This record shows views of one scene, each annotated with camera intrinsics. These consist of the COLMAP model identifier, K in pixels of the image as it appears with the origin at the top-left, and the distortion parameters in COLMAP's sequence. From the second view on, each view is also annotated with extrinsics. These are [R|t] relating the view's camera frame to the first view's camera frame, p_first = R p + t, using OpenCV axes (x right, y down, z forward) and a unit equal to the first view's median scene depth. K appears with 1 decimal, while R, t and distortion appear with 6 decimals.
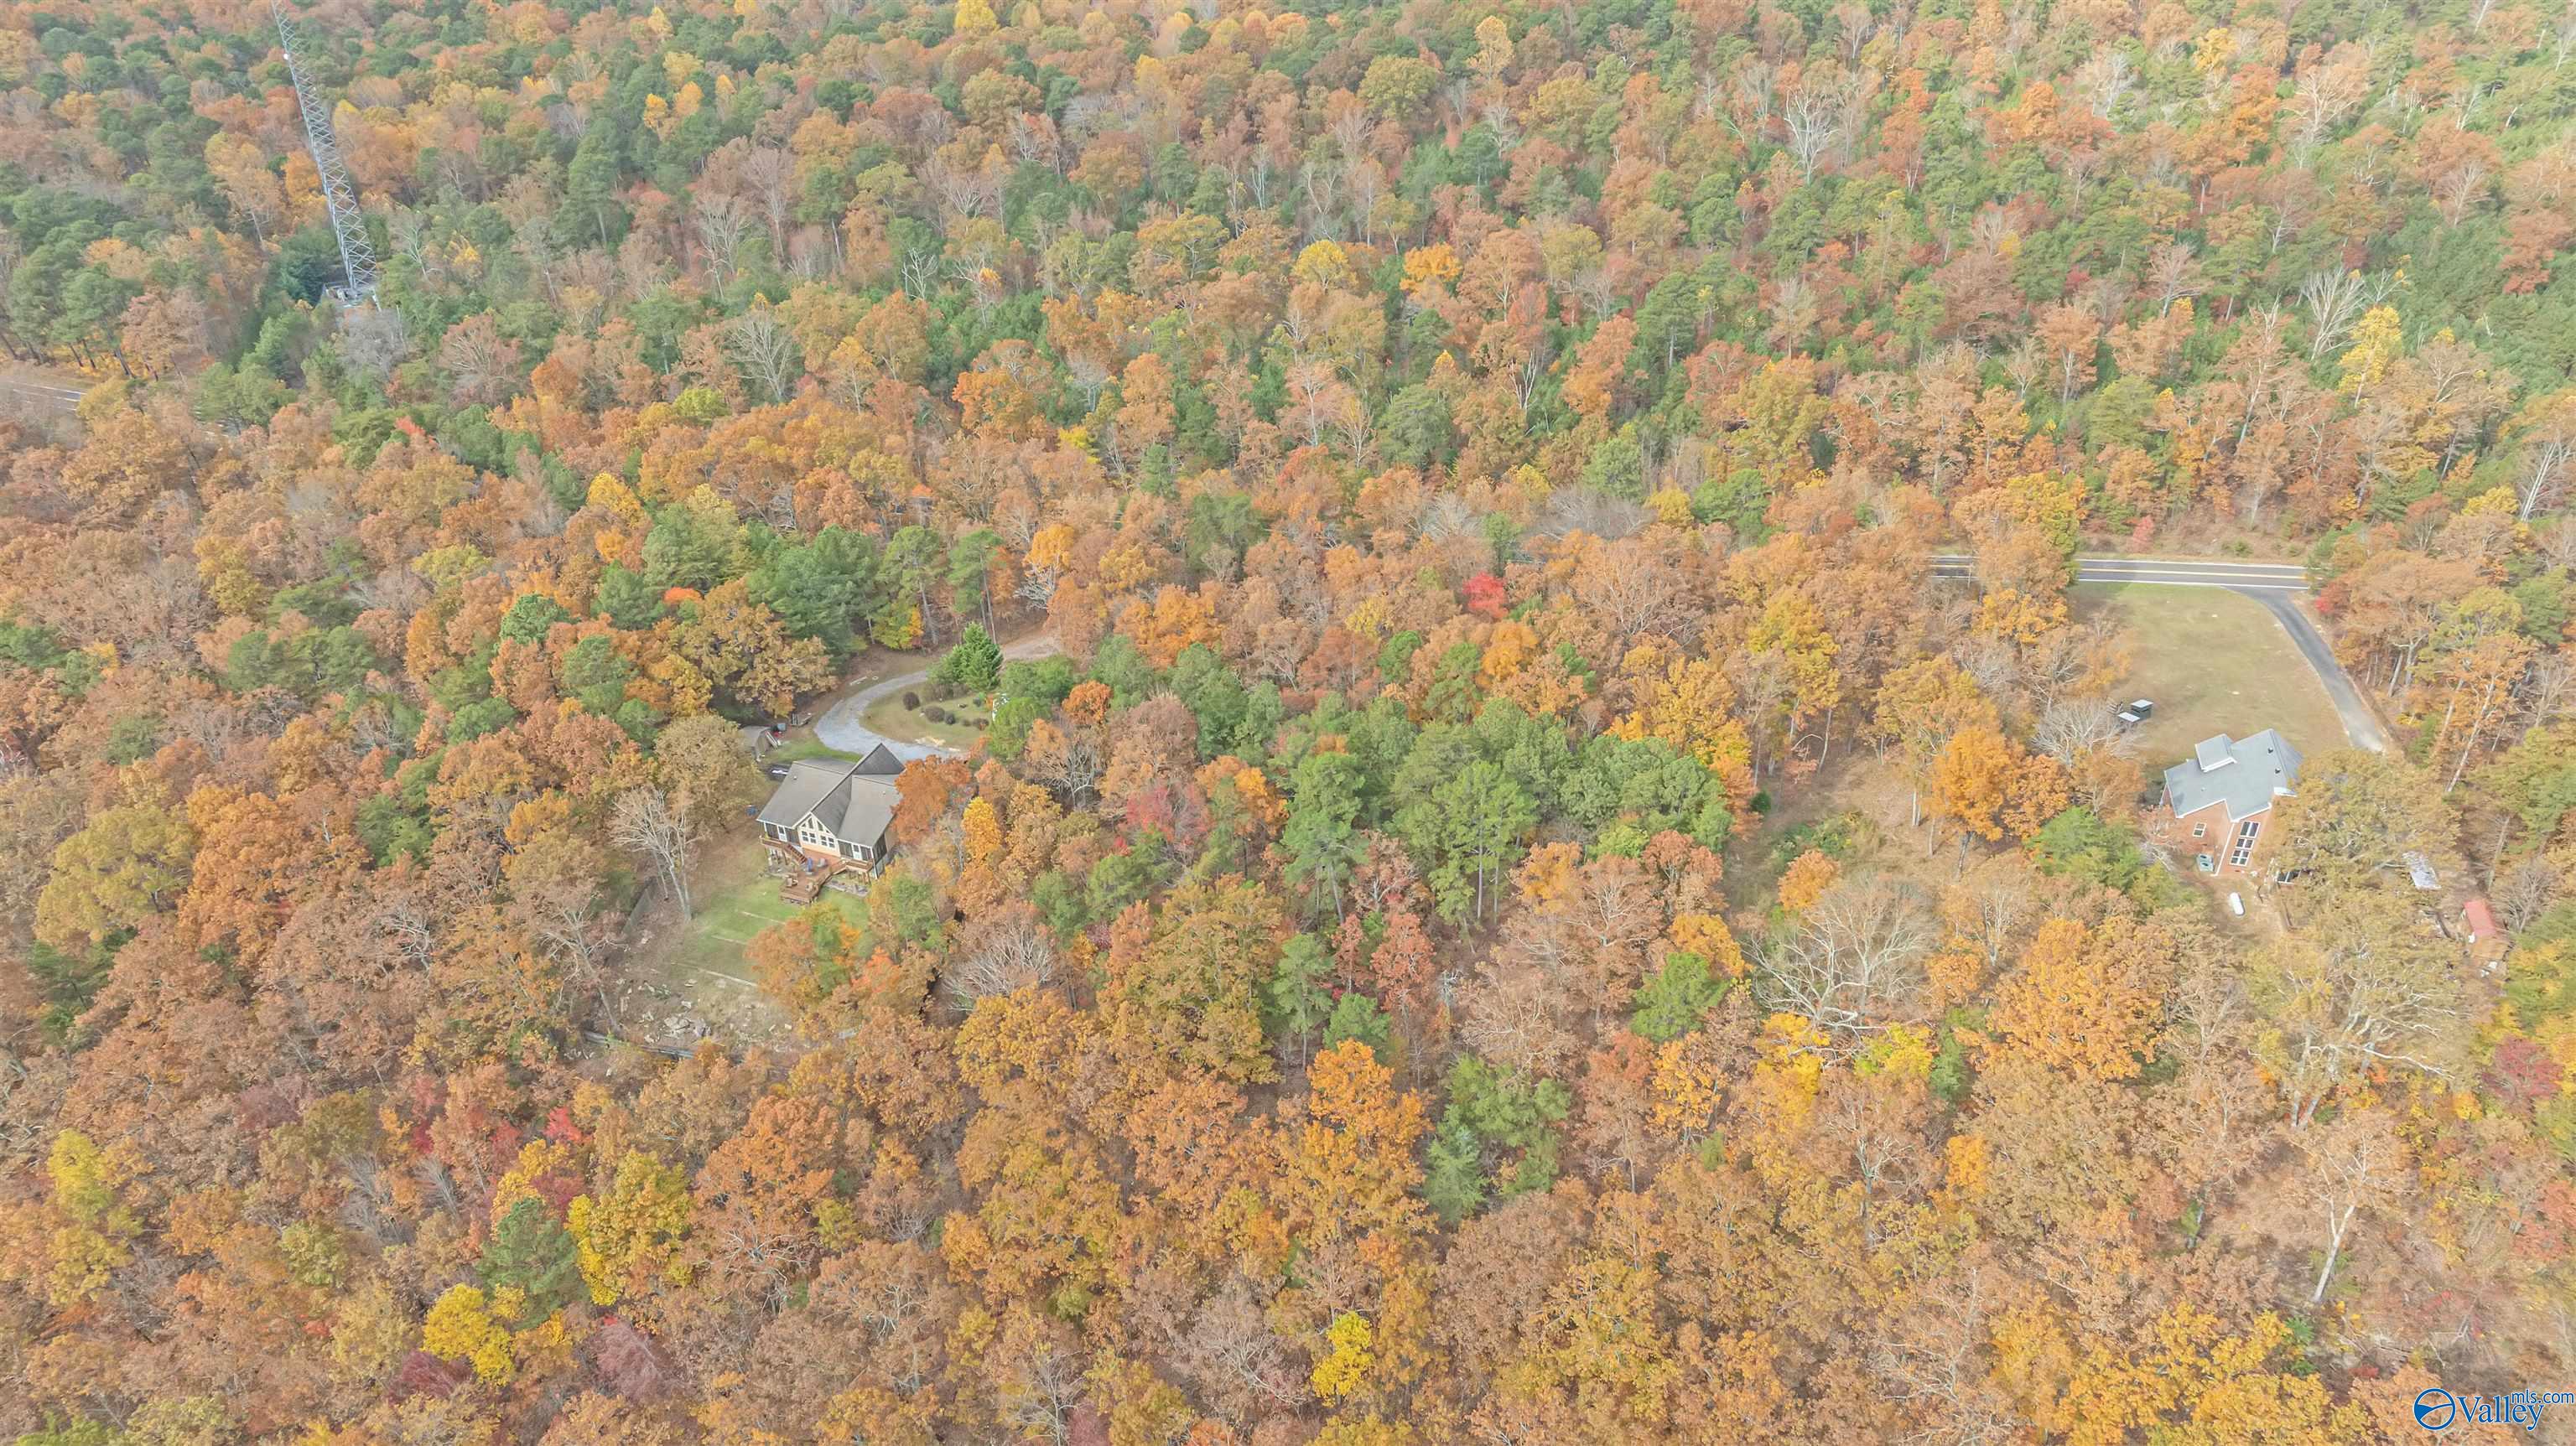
lens RADIAL K [[1816.4, 0, 1288.0], [0, 1816.4, 723.0], [0, 0, 1]] dist [-0.022740, 0.000378]
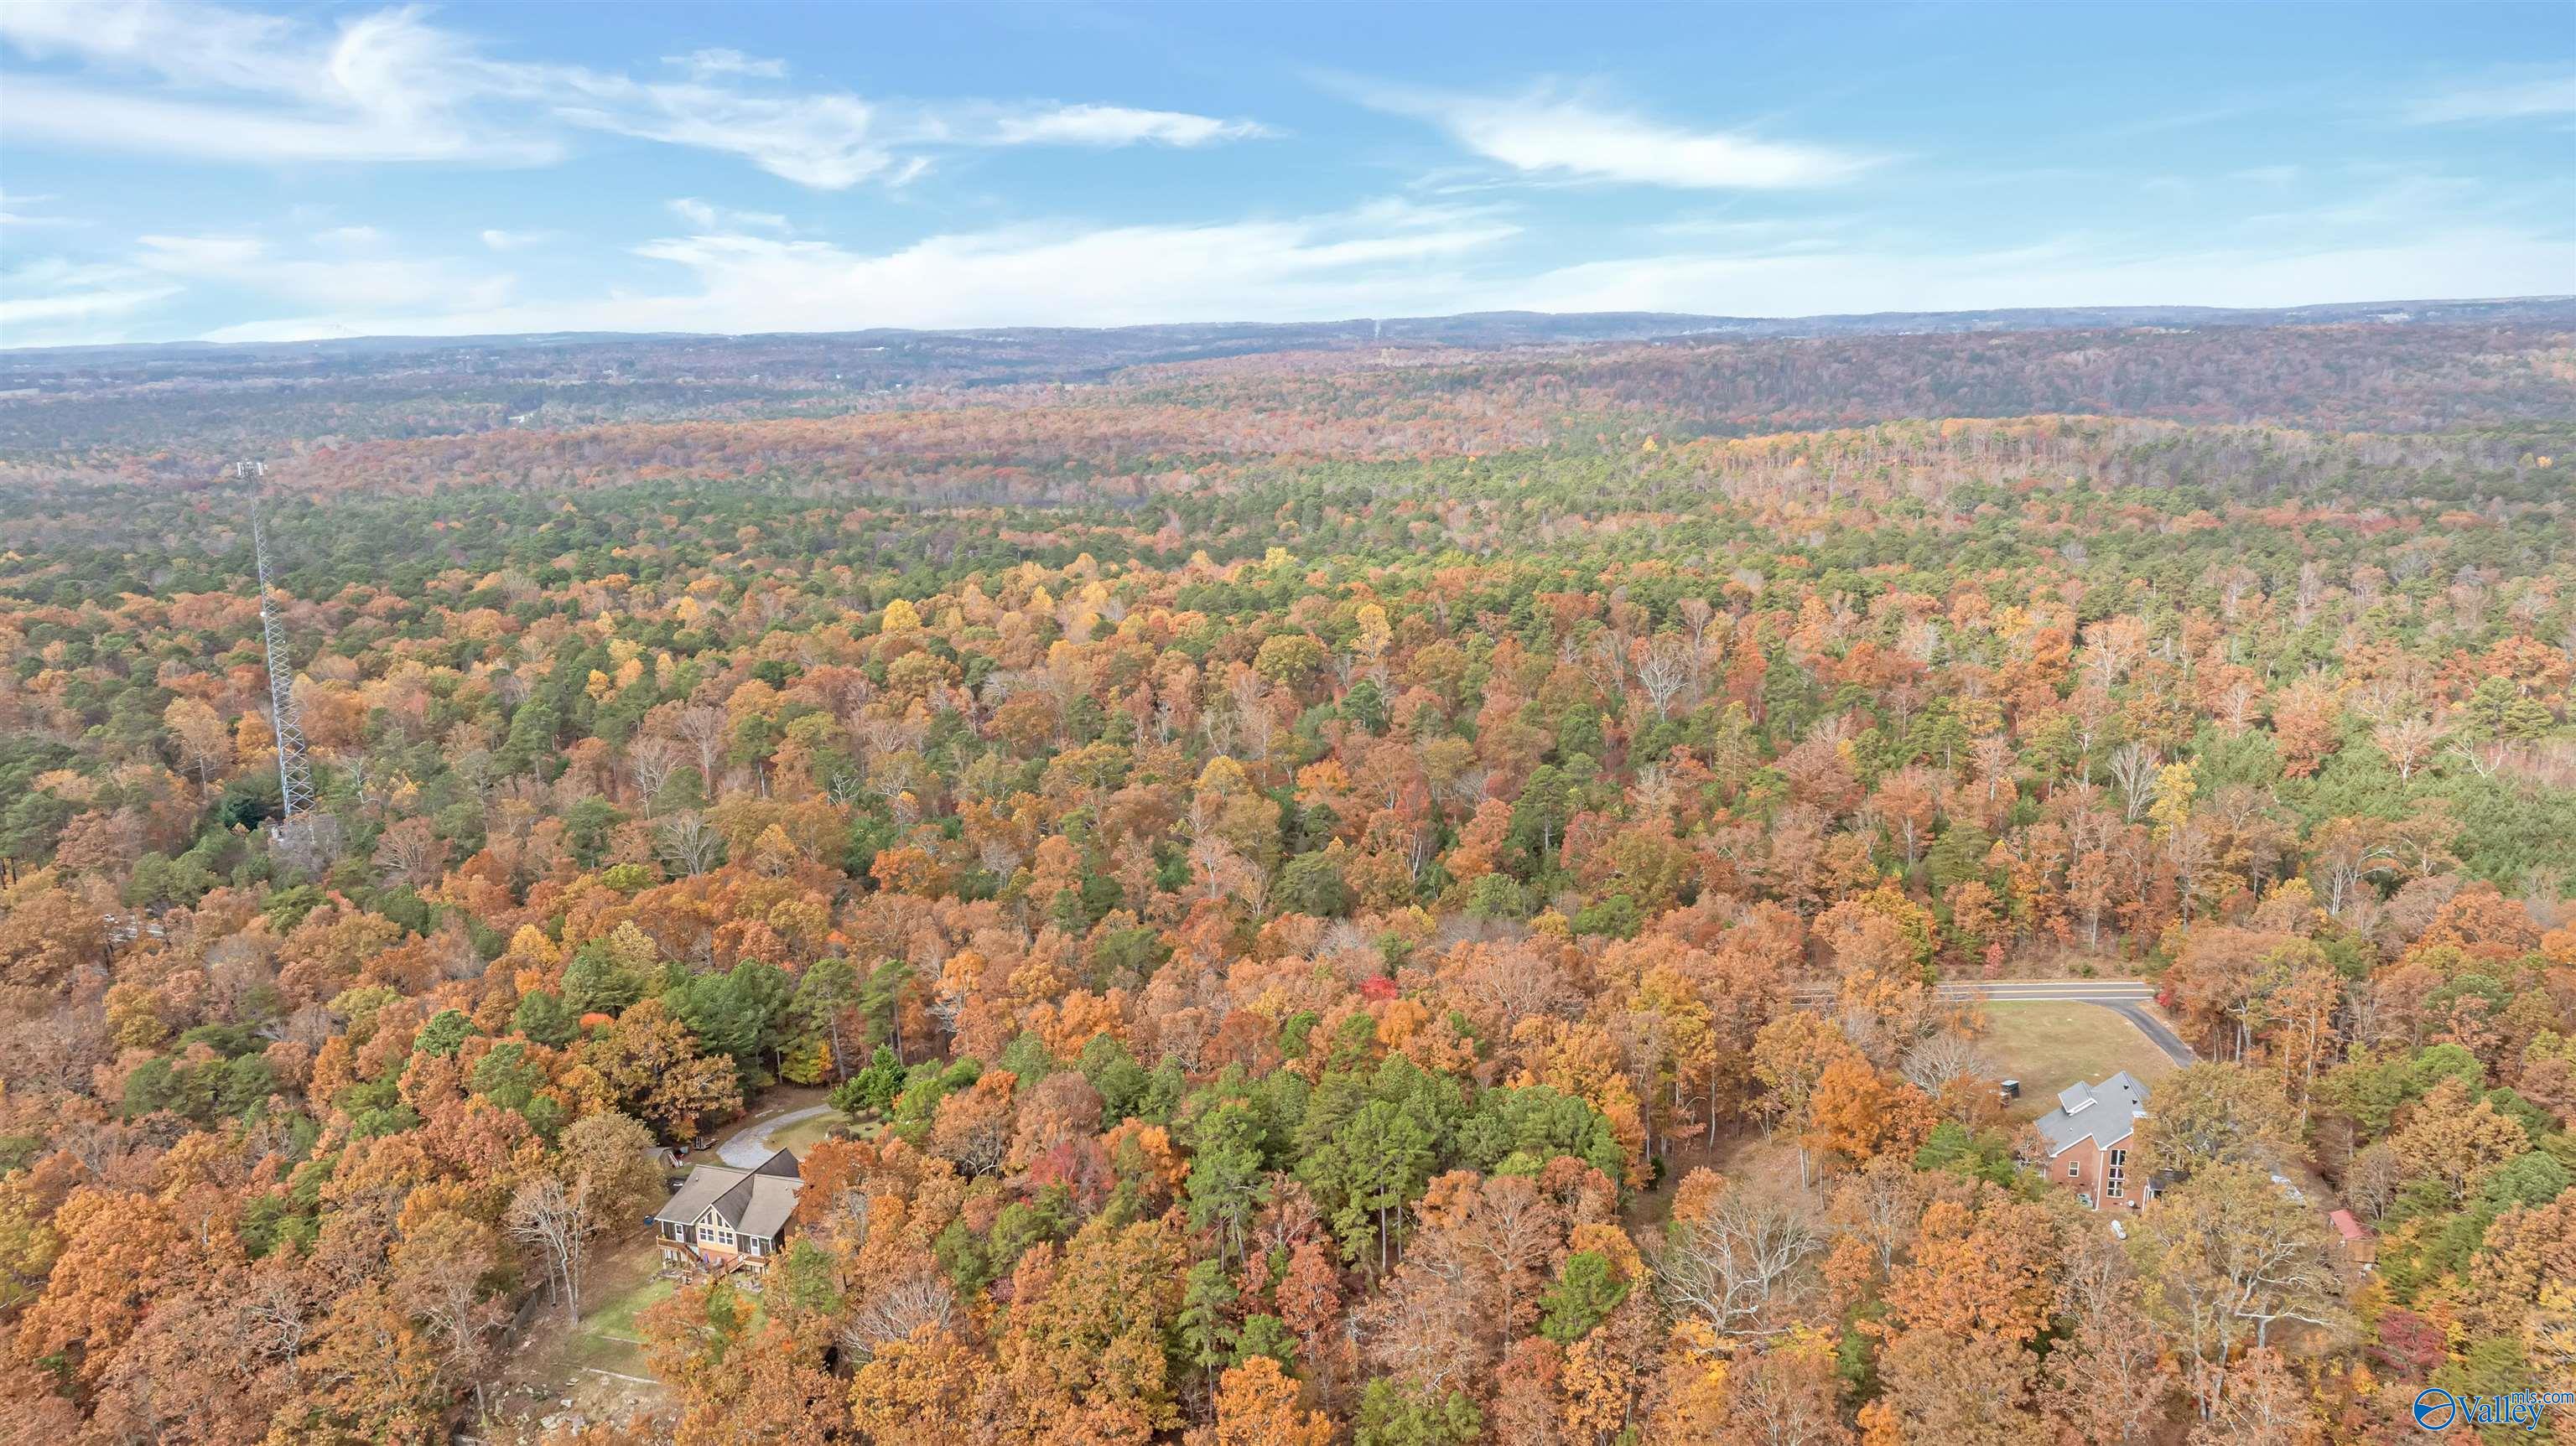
lens RADIAL K [[1816.4, 0, 1288.0], [0, 1816.4, 723.0], [0, 0, 1]] dist [-0.022740, 0.000378]
pose [[0.998502, -0.011028, 0.053597, 0.001902], [0.029148, 0.936149, -0.350394, 0.144906], [-0.046311, 0.351431, 0.935068, -0.031231]]
